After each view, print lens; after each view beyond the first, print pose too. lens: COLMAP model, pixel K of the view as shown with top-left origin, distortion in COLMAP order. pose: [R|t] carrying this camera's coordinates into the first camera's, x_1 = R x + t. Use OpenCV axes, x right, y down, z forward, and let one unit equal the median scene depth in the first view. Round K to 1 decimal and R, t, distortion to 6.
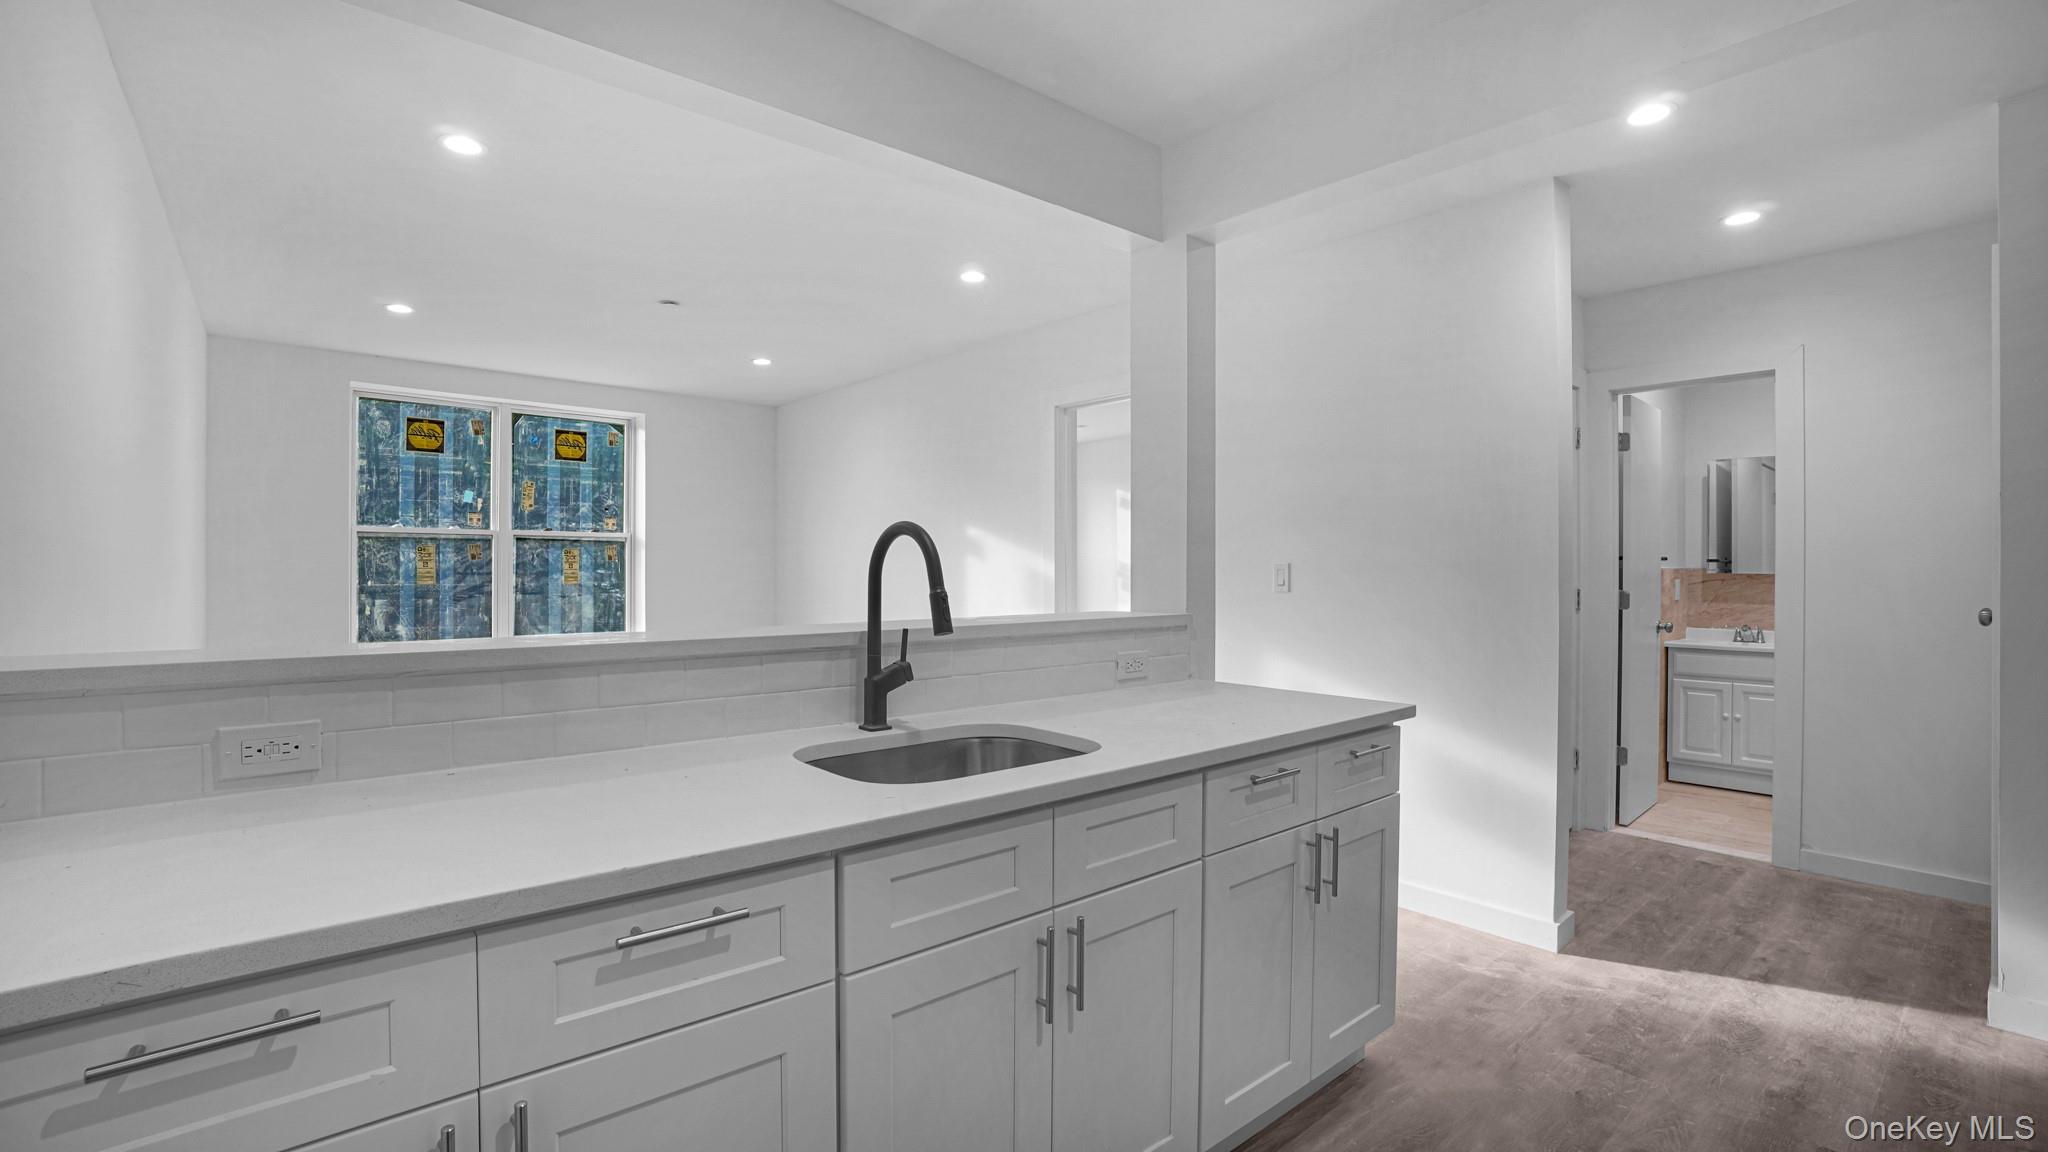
lens RADIAL K [[888.8, 0, 1031.3], [0, 888.8, 556.4], [0, 0, 1]] dist [-0.058569, 0.021406]
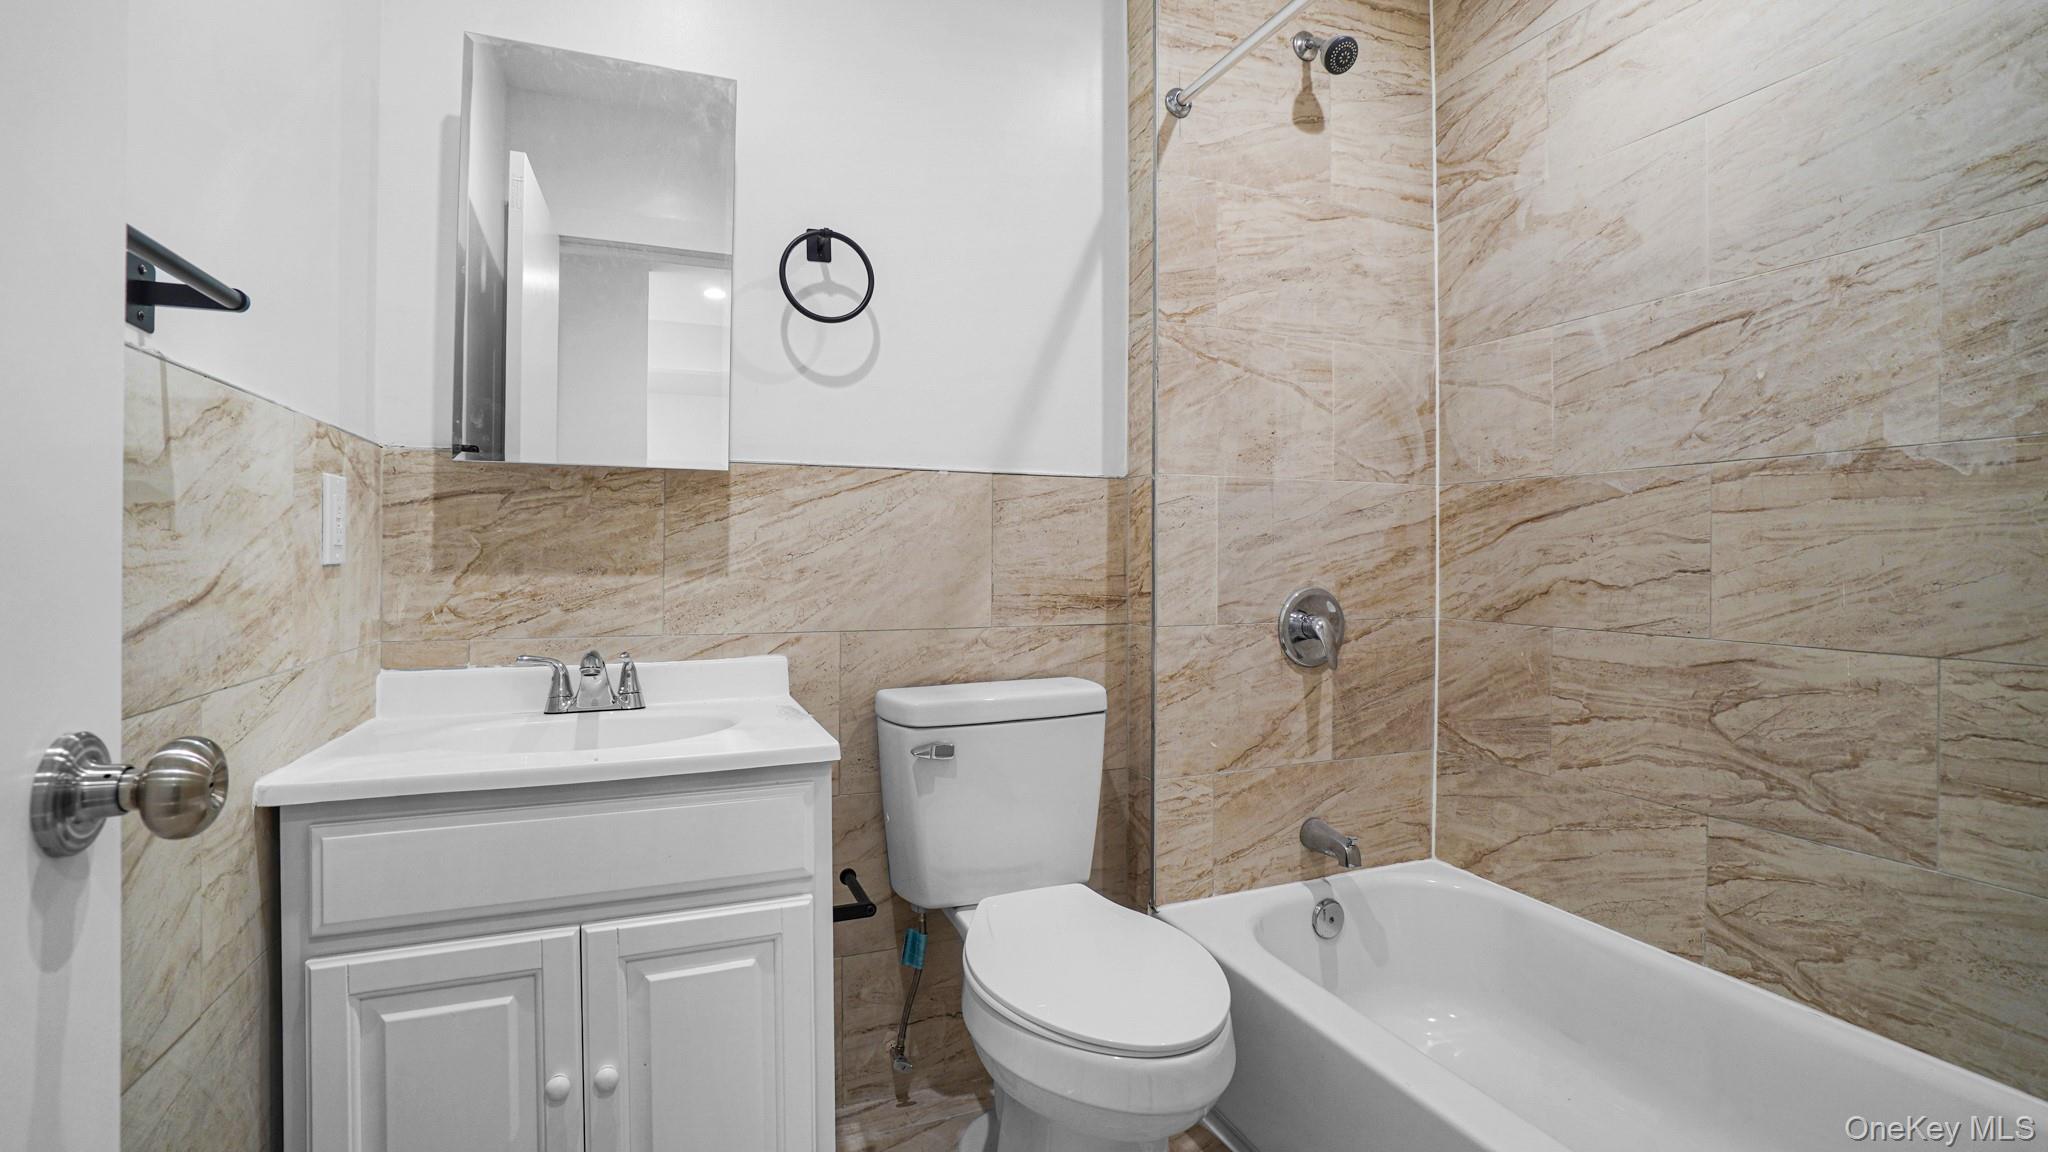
lens RADIAL K [[911.0, 0, 1017.5], [0, 911.0, 566.6], [0, 0, 1]] dist [-0.061449, 0.023054]
pose [[0.305808, -0.008386, 0.952056, 0.630379], [-0.013979, 0.999814, 0.013297, 0.049418], [-0.951991, -0.017375, 0.305633, 0.824304]]
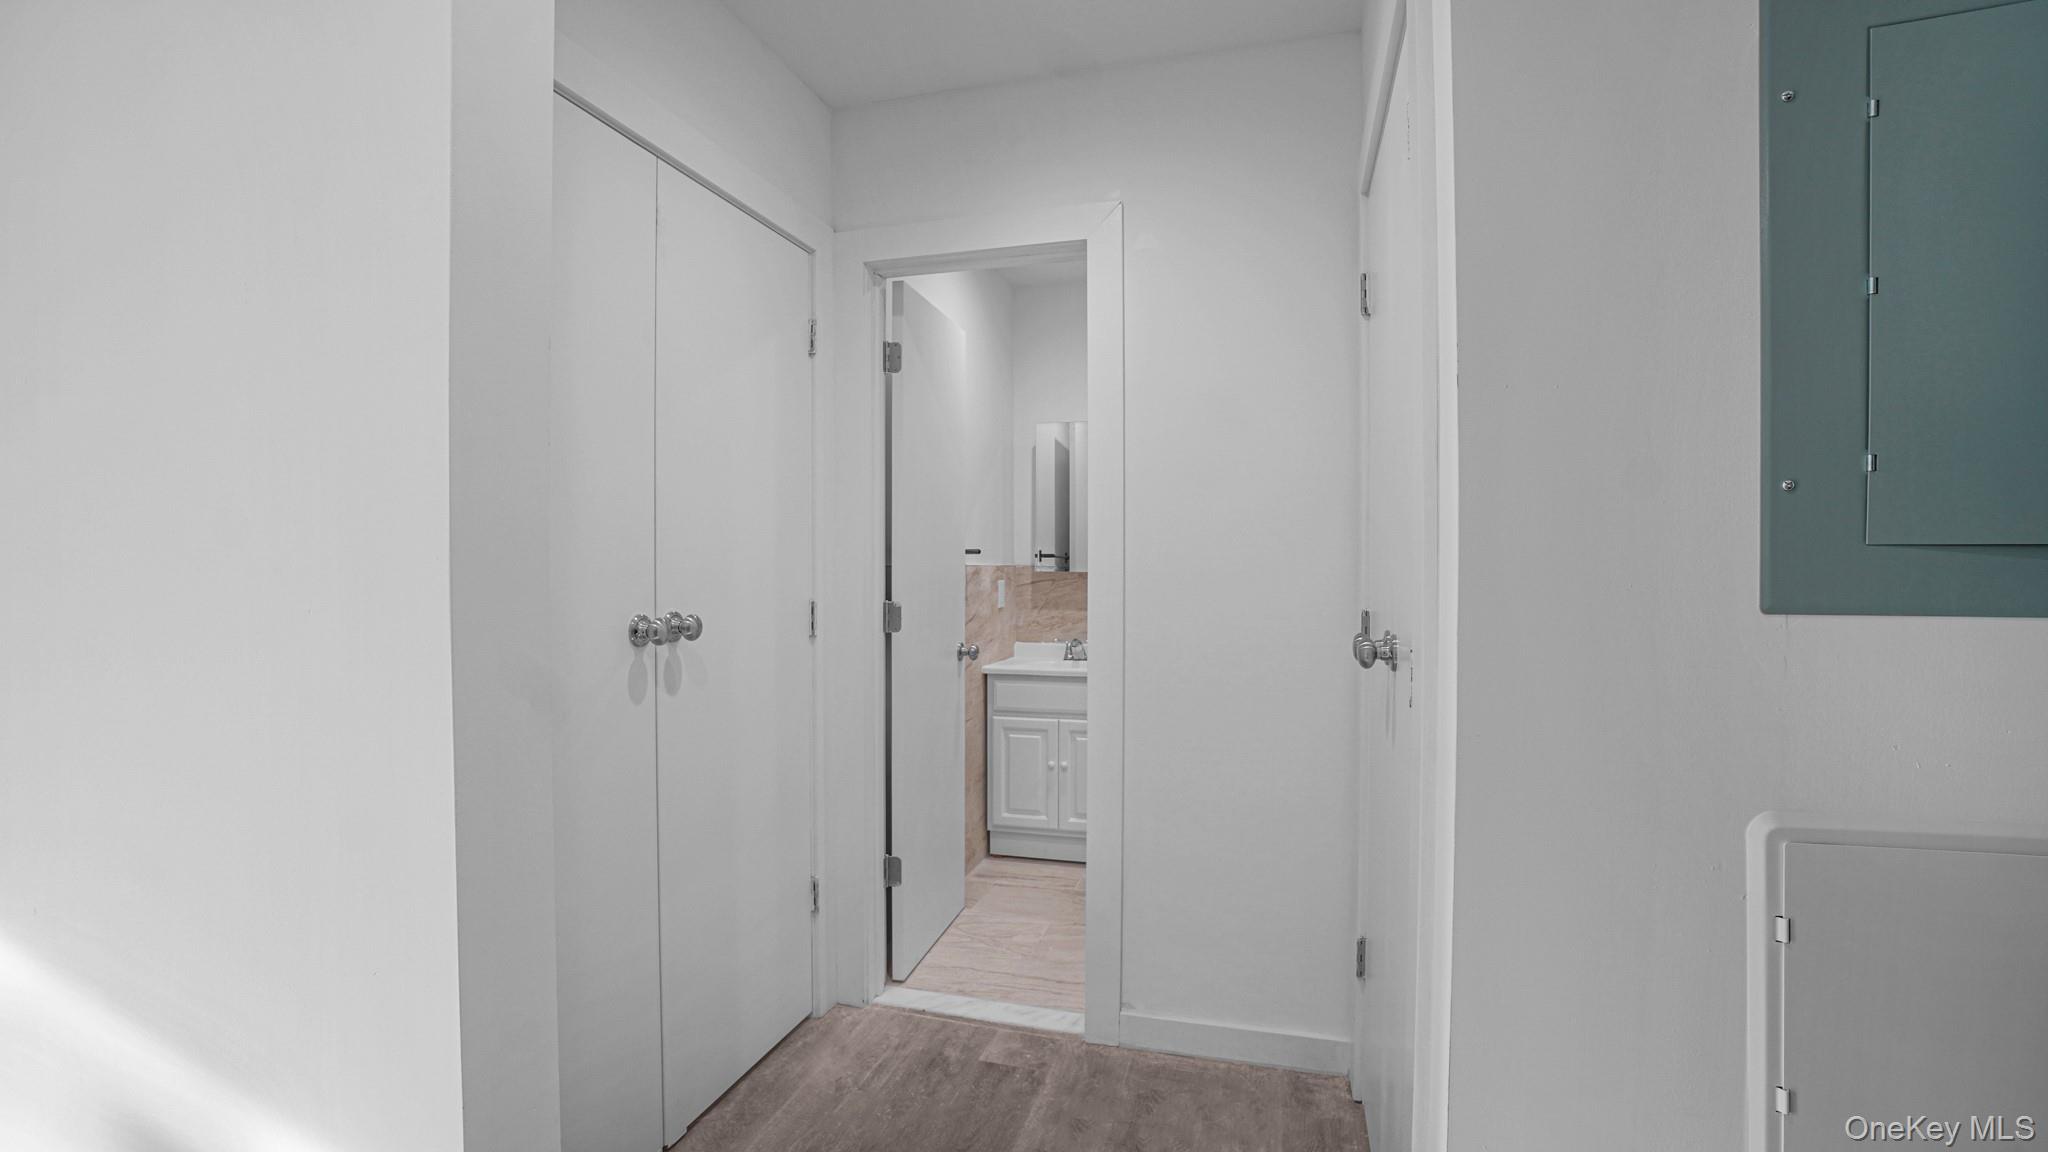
lens RADIAL K [[911.0, 0, 1027.6], [0, 911.0, 553.5], [0, 0, 1]] dist [-0.067273, 0.022883]
pose [[0.827133, 0.002018, 0.562003, 0.353116], [0.000796, 0.999988, -0.004763, 0.008213], [-0.562006, 0.004387, 0.827121, 0.369647]]
